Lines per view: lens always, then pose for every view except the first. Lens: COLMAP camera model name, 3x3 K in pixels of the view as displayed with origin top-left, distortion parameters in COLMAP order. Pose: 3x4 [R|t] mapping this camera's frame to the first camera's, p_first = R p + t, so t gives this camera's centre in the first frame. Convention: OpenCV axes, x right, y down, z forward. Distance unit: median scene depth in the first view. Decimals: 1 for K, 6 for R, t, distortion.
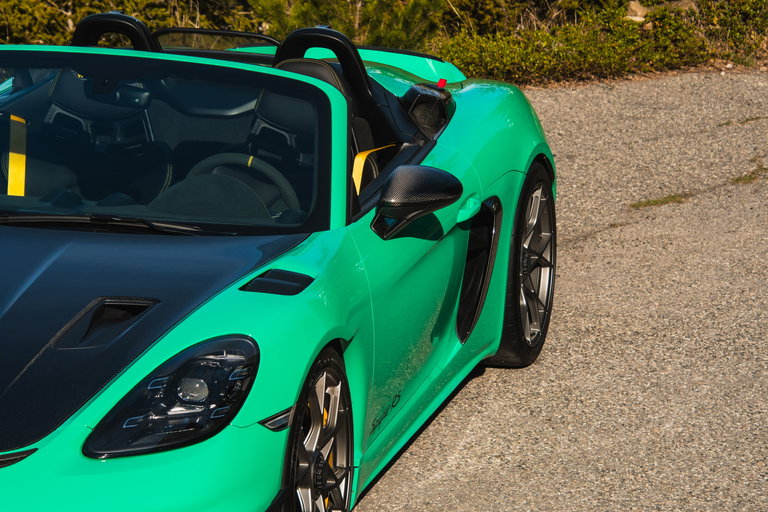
lens RADIAL K [[3135.6, 0, 387.0], [0, 3135.6, 256.5], [0, 0, 1]] dist [1.380317, 0.000000]
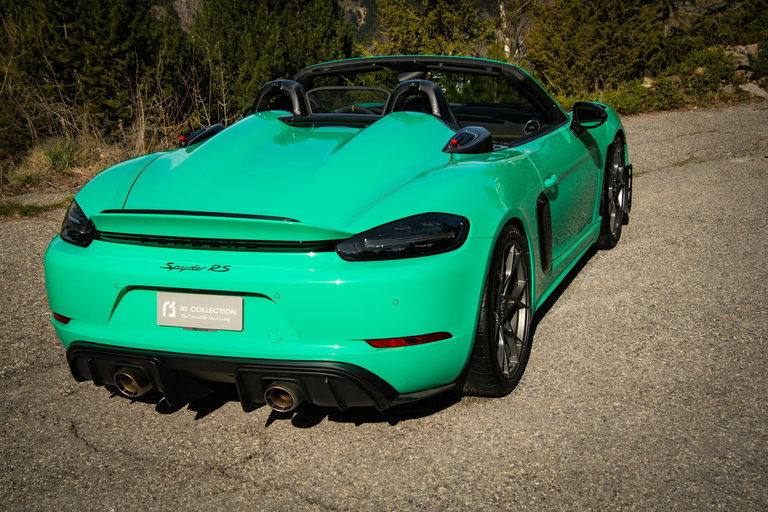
lens RADIAL K [[1166.8, 0, 384.6], [0, 1166.8, 261.1], [0, 0, 1]] dist [0.253081, 0.000000]
pose [[0.978697, -0.007189, -0.205184, 0.131107], [0.016702, 0.998862, 0.044669, -0.001929], [0.204629, -0.047145, 0.977704, 0.446138]]
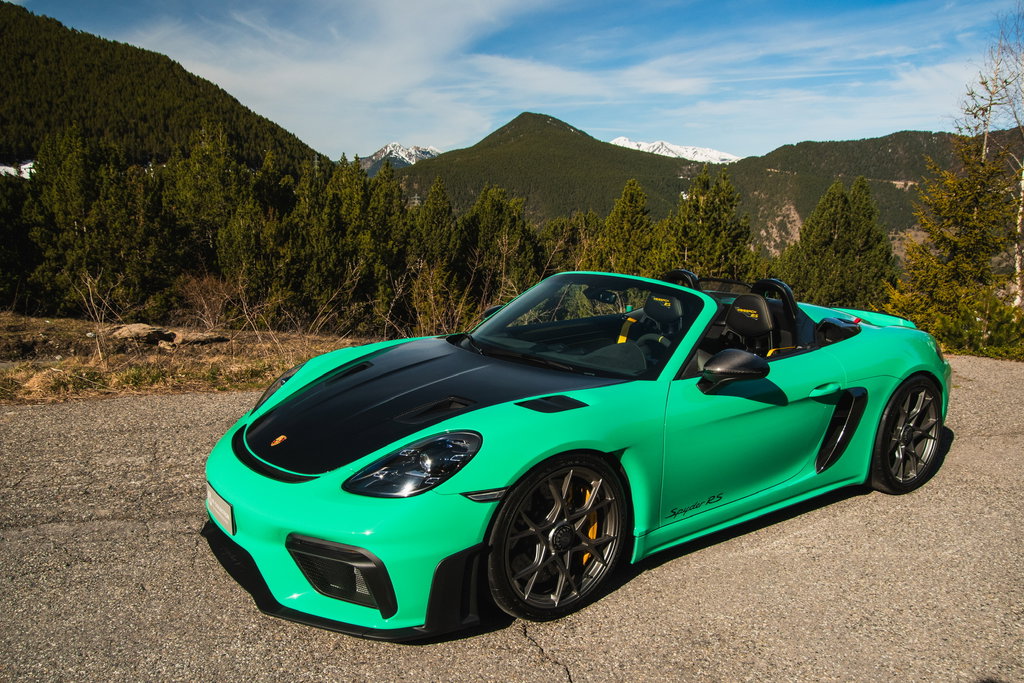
lens RADIAL K [[812.6, 0, 508.9], [0, 812.6, 351.9], [0, 0, 1]] dist [-0.121584, 0.091687]
pose [[0.762397, 0.109542, -0.637771, 0.162831], [-0.143595, 0.989635, -0.001677, -0.010558], [0.630977, 0.092860, 0.770224, 0.586617]]
